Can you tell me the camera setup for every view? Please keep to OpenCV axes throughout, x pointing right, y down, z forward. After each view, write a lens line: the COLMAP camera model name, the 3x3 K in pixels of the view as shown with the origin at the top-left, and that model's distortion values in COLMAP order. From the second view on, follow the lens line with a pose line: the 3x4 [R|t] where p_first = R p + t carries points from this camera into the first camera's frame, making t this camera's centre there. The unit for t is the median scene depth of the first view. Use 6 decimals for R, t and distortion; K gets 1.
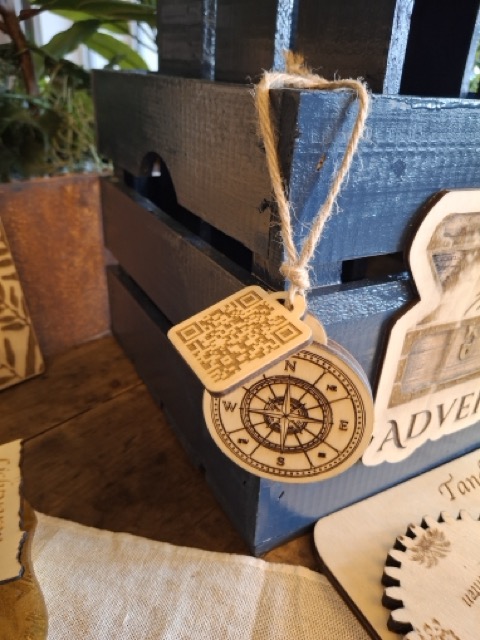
lens RADIAL K [[467.7, 0, 240.1], [0, 467.7, 321.1], [0, 0, 1]] dist [-0.021710, 0.001868]
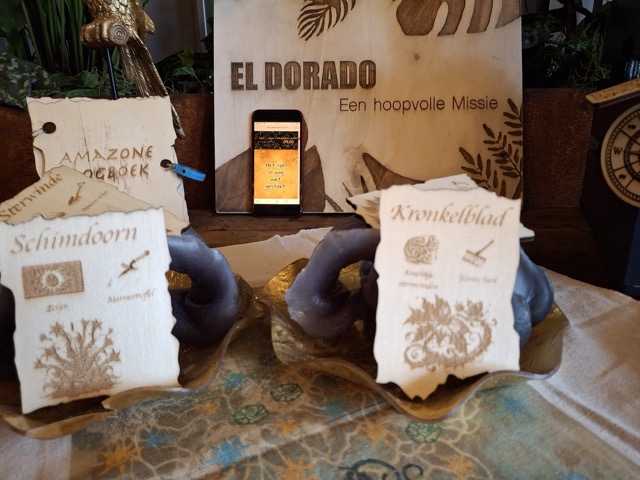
lens RADIAL K [[467.7, 0, 320.7], [0, 467.7, 240.6], [0, 0, 1]] dist [-0.021710, 0.001868]
pose [[0.619234, 0.178540, -0.764639, 0.584206], [-0.308429, 0.950842, -0.027761, 0.782945], [0.722094, 0.253027, 0.643861, -0.670746]]
